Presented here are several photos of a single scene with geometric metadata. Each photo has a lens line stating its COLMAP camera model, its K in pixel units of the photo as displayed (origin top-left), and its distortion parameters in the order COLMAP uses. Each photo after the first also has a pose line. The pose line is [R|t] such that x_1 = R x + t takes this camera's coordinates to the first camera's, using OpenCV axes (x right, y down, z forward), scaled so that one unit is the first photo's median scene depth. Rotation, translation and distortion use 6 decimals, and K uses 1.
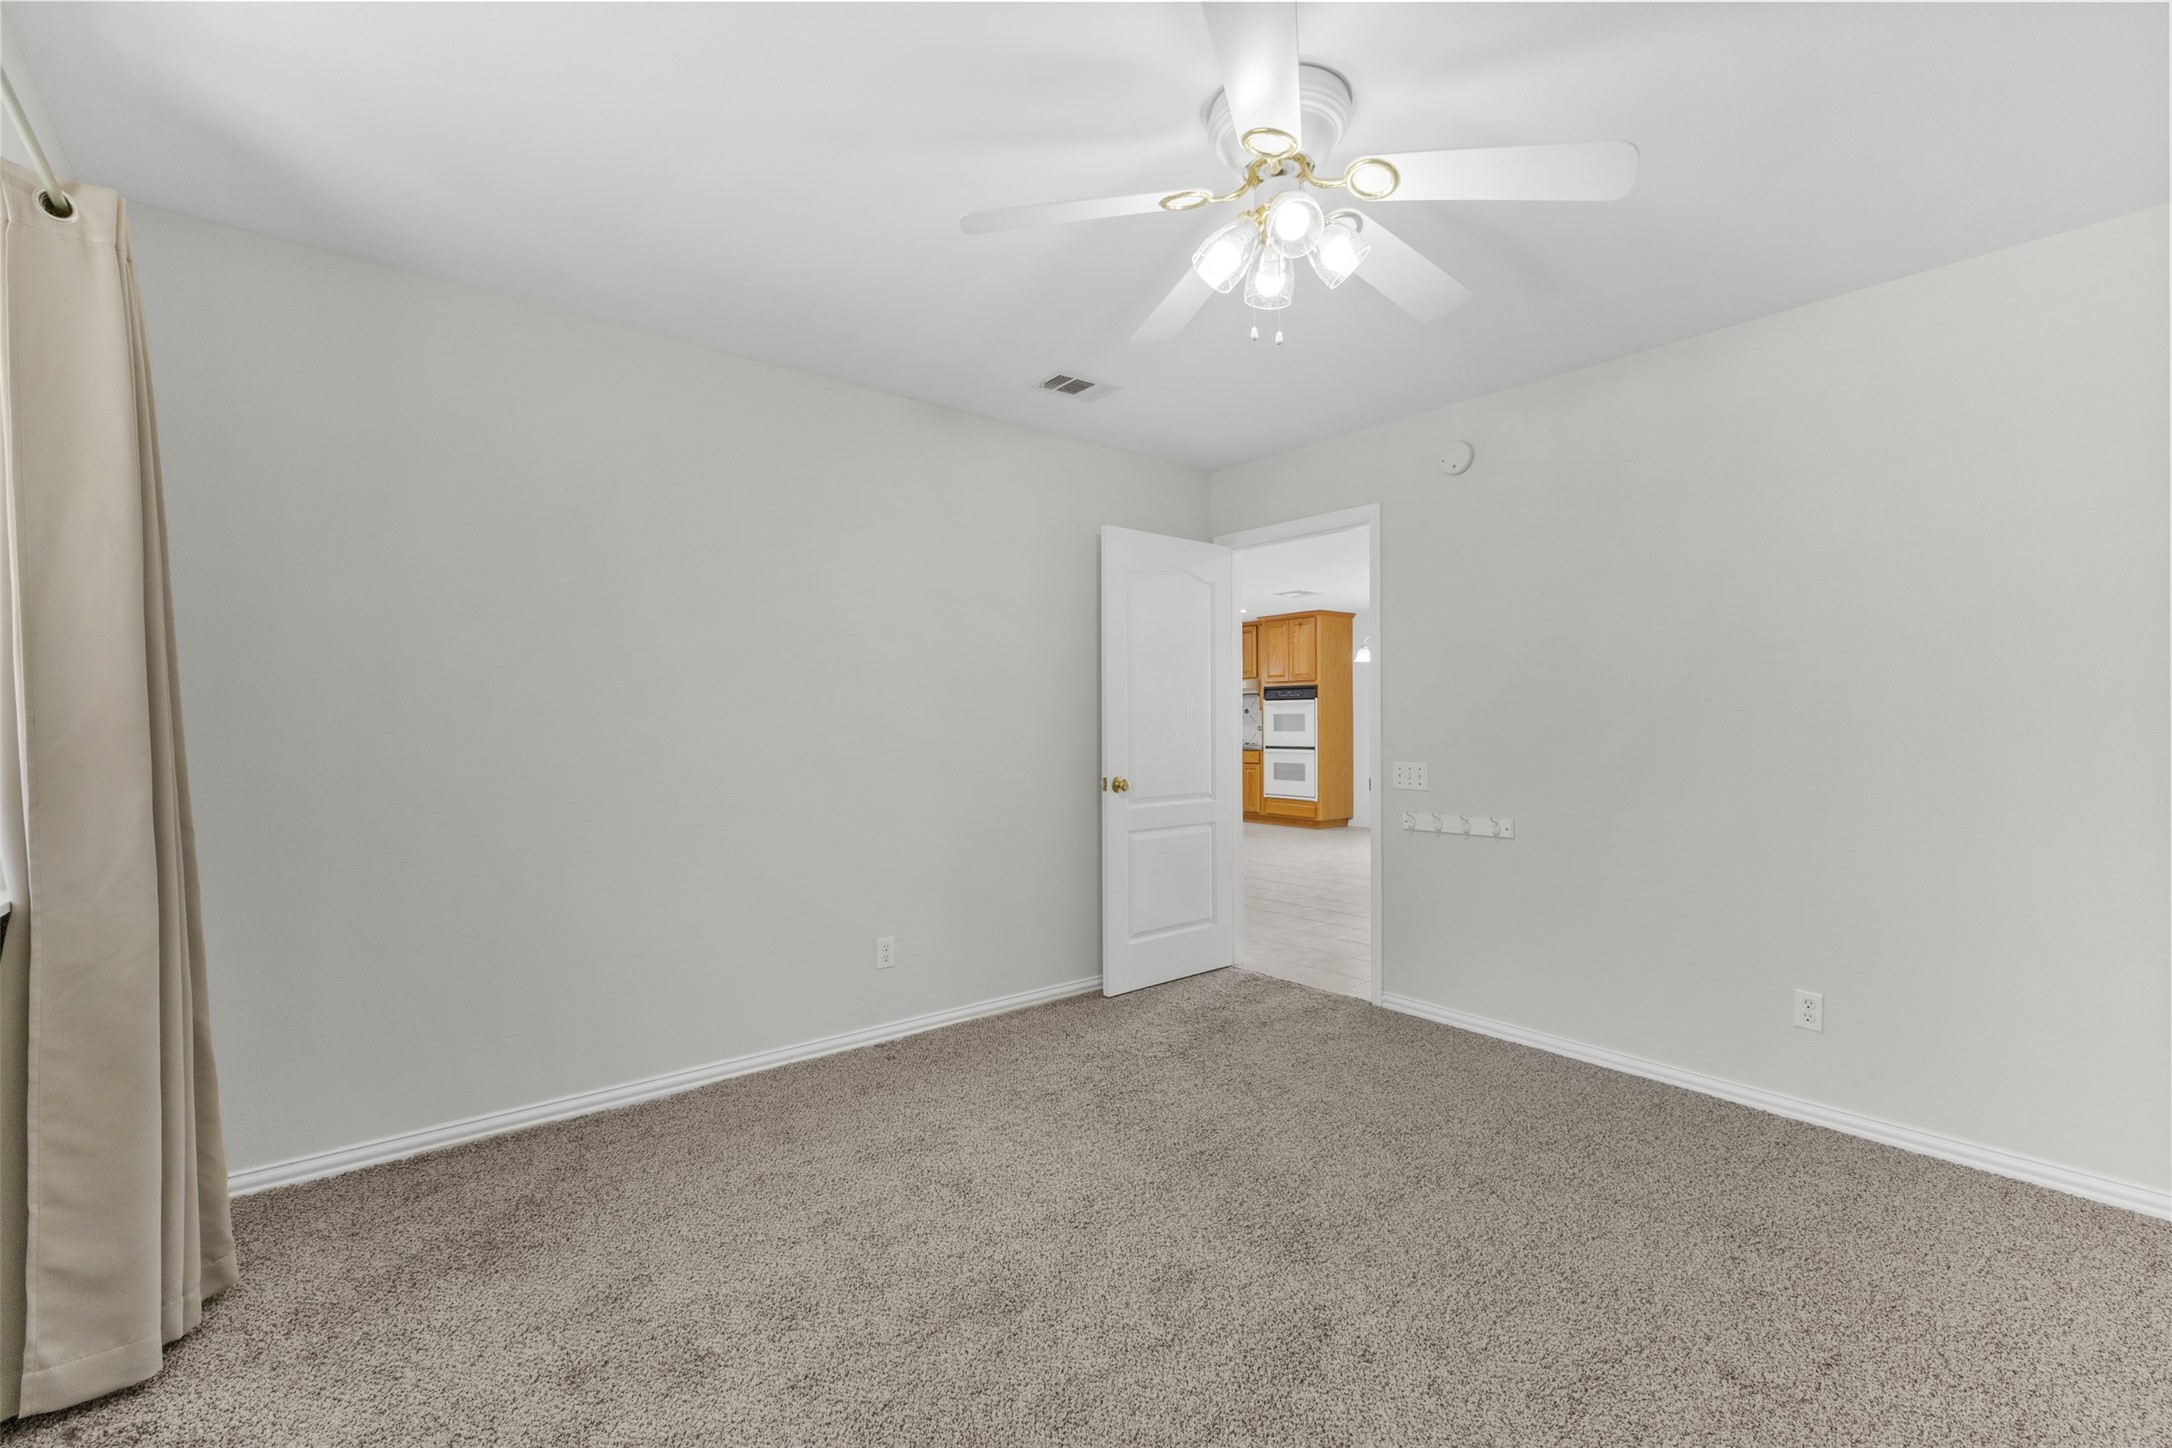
lens RADIAL K [[938.3, 0, 1088.7], [0, 938.3, 727.7], [0, 0, 1]] dist [0.013347, -0.005185]
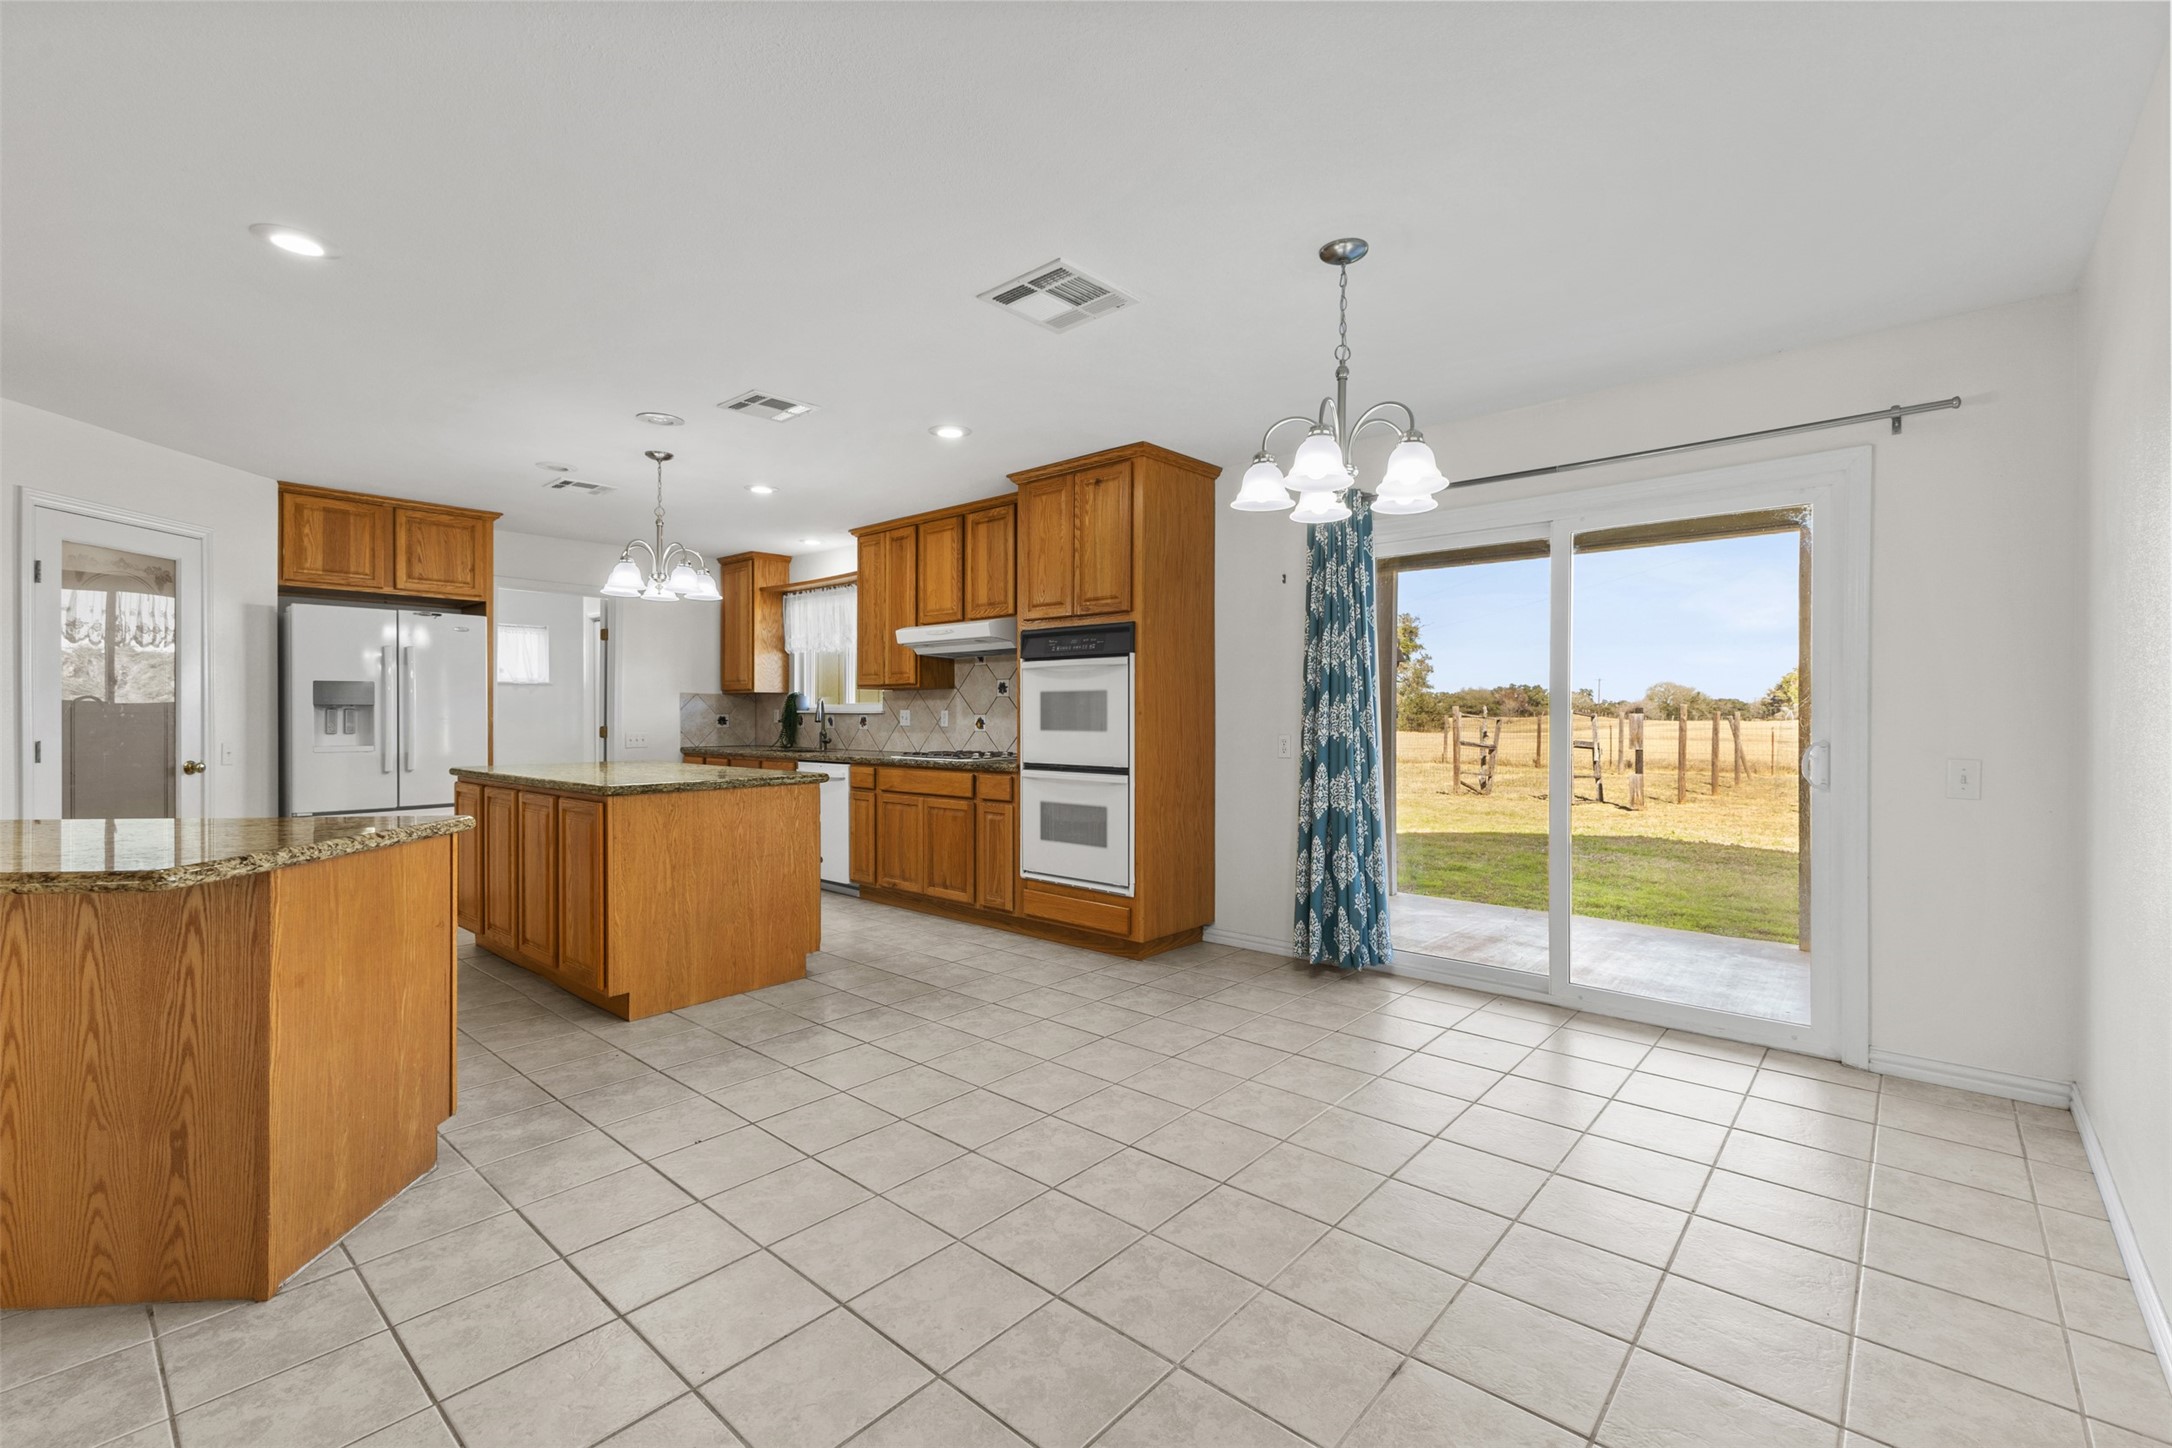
lens RADIAL K [[938.7, 0, 1087.8], [0, 938.7, 716.4], [0, 0, 1]] dist [0.017238, -0.000116]
pose [[0.987997, 0.004283, 0.154411, 0.152948], [-0.004590, 0.999988, 0.001631, -0.003663], [-0.154402, -0.002321, 0.988005, 0.569178]]
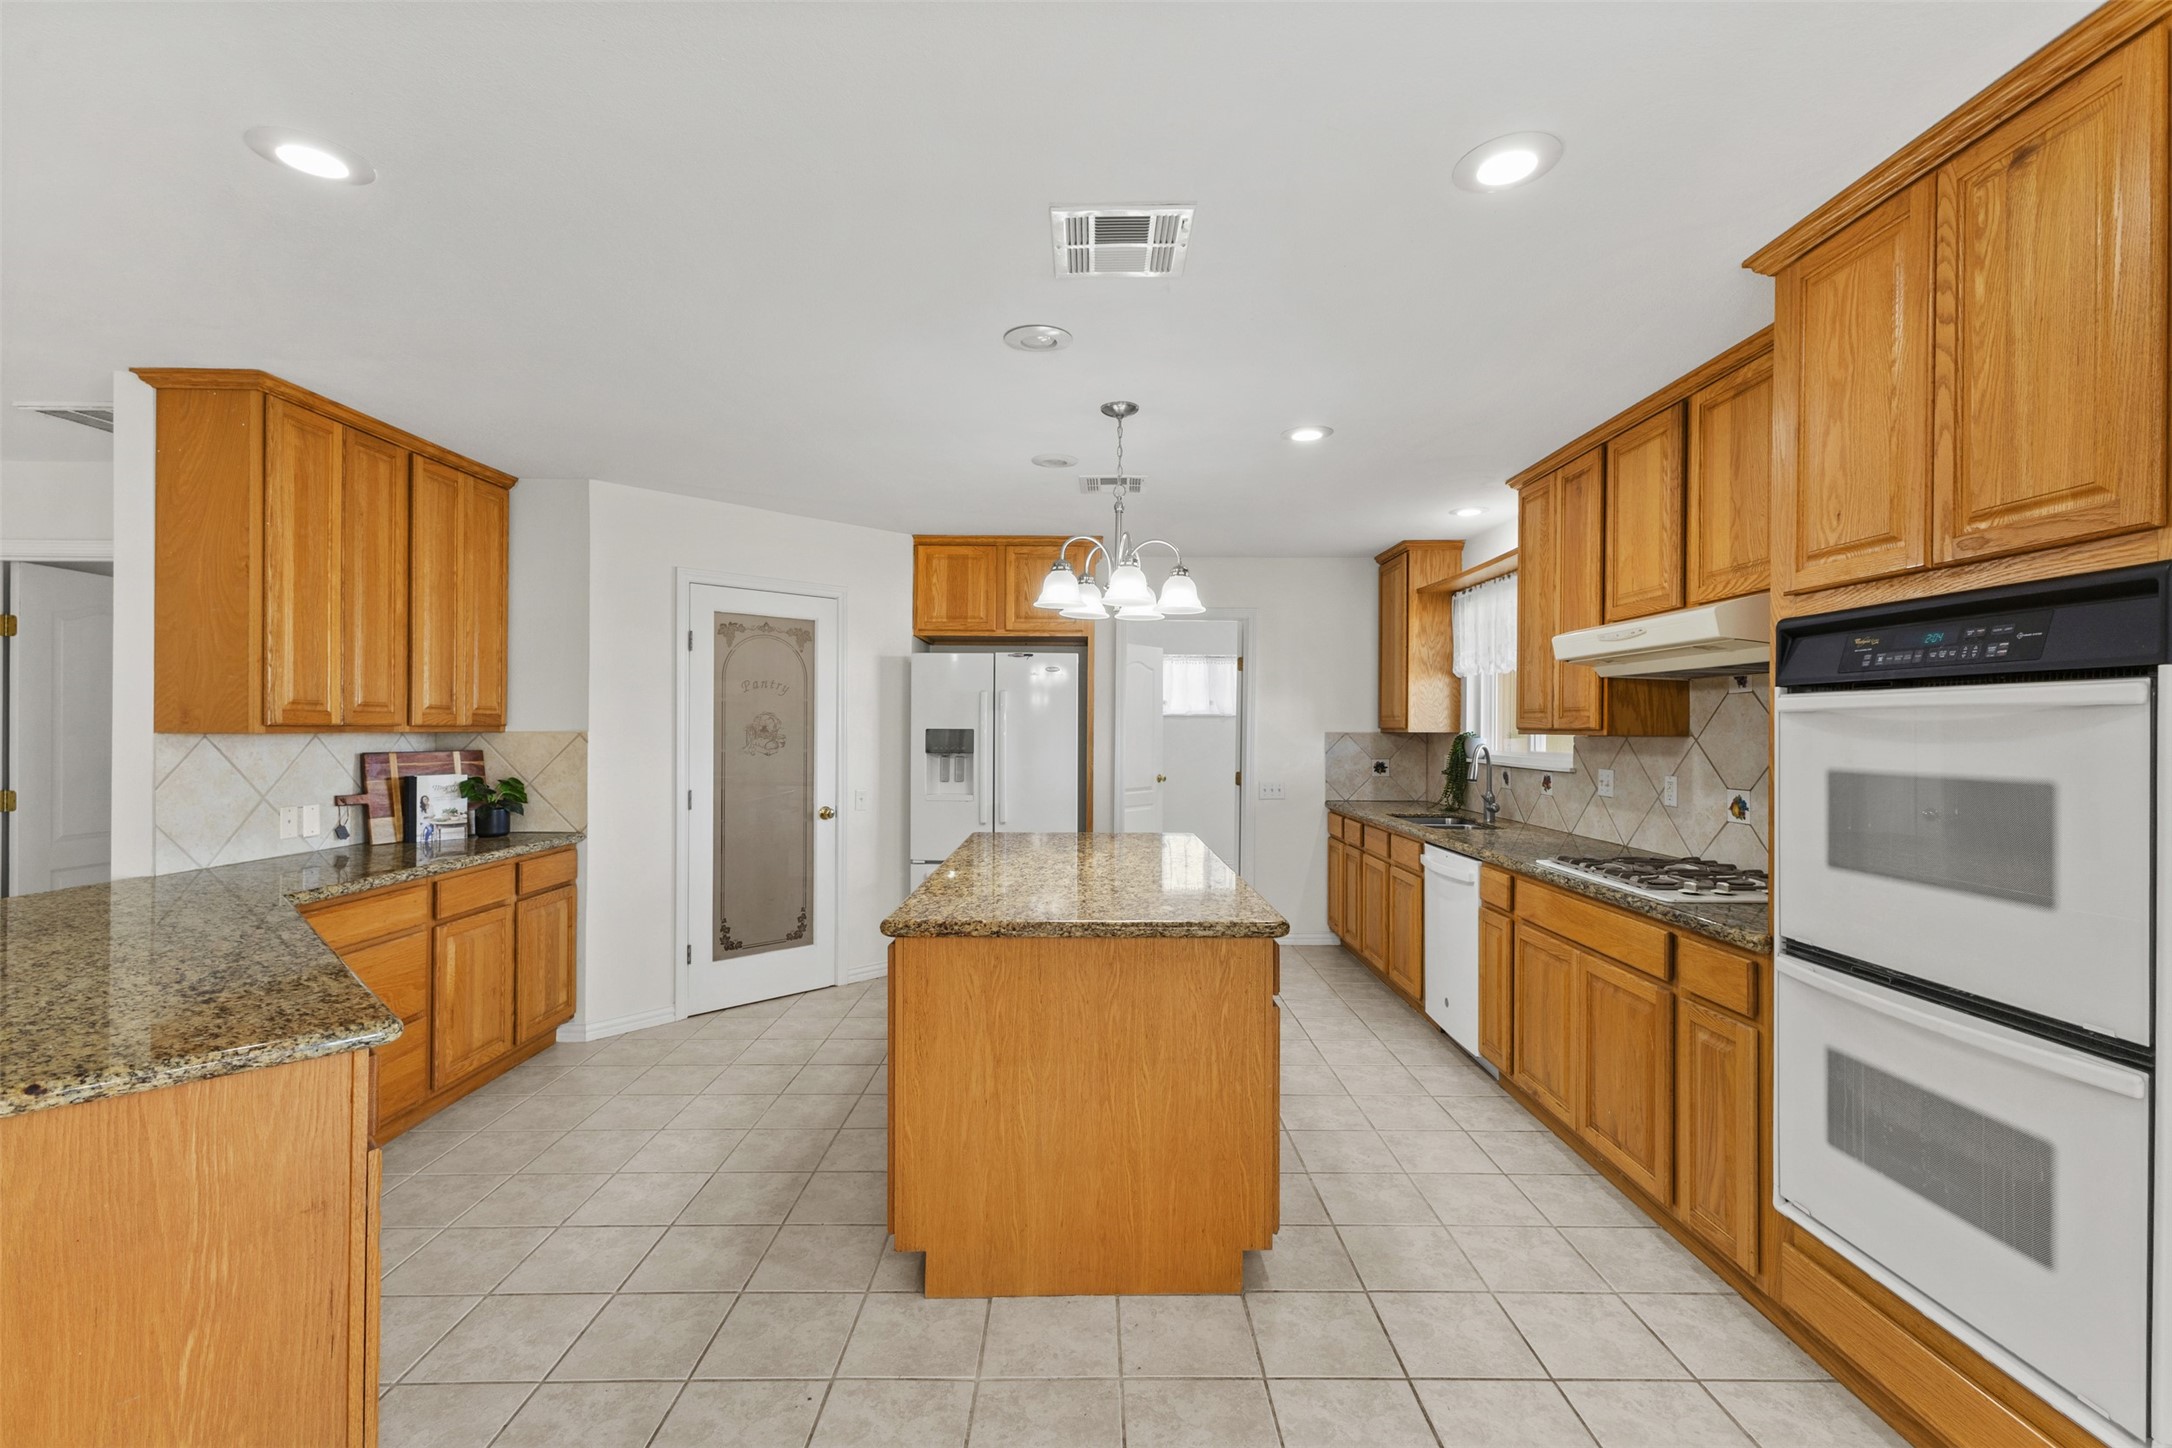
lens RADIAL K [[938.3, 0, 1088.7], [0, 938.3, 727.7], [0, 0, 1]] dist [0.013347, -0.005185]
pose [[0.773857, 0.008466, -0.633304, 0.204484], [-0.007703, 0.999963, 0.003954, -0.022145], [0.633313, 0.001819, 0.773893, 0.787610]]
